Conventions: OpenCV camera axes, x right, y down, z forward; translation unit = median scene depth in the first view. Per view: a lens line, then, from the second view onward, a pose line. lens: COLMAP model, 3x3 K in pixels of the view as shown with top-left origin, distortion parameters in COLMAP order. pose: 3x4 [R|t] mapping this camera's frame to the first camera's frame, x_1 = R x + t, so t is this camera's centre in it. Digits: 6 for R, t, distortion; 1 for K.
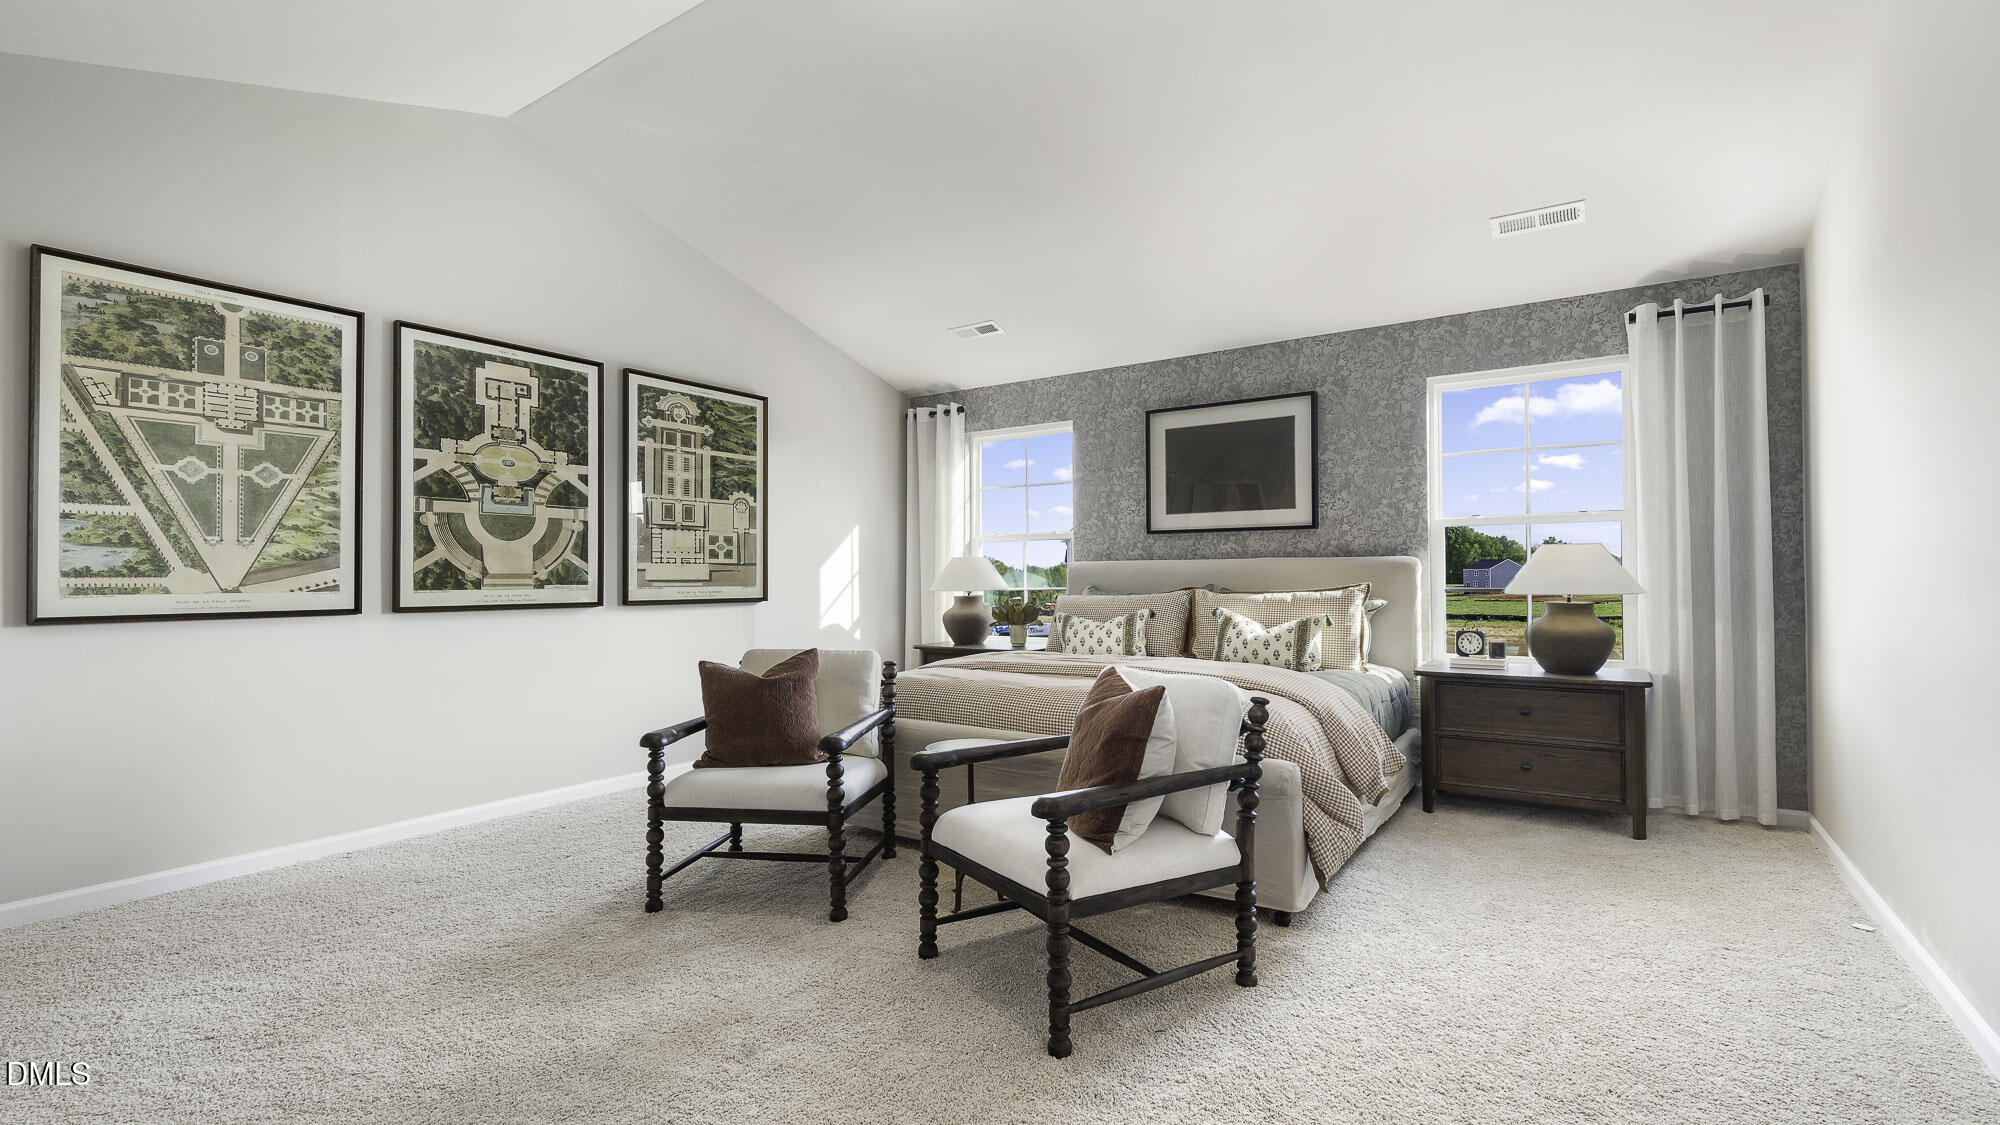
lens RADIAL K [[883.0, 0, 995.4], [0, 883.0, 568.7], [0, 0, 1]] dist [-0.001794, -0.000257]
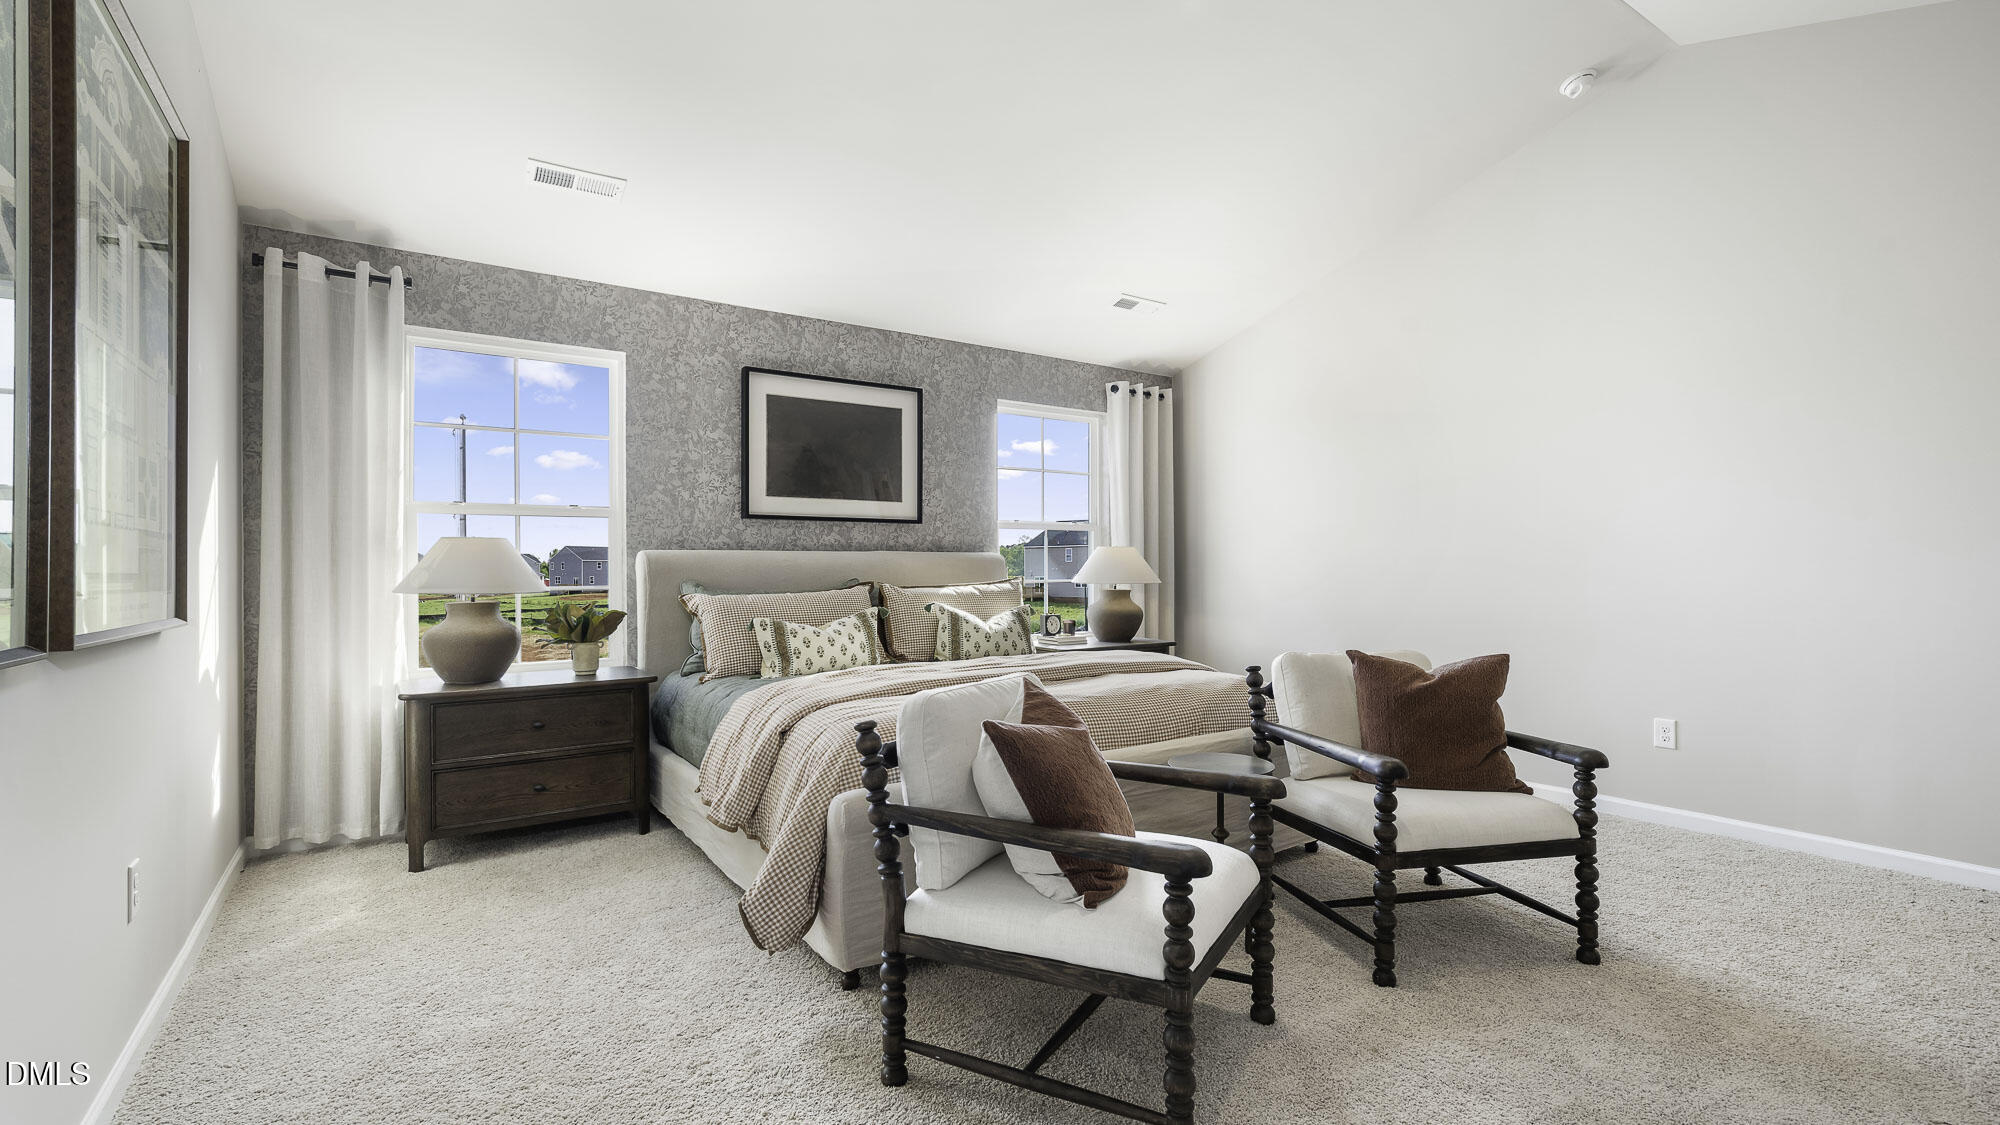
lens RADIAL K [[883.0, 0, 995.4], [0, 883.0, 568.7], [0, 0, 1]] dist [-0.001794, -0.000257]
pose [[0.371776, 0.005569, 0.928306, -0.545145], [-0.006926, 0.999971, -0.003225, 0.009271], [-0.928297, -0.005231, 0.371804, 0.531421]]
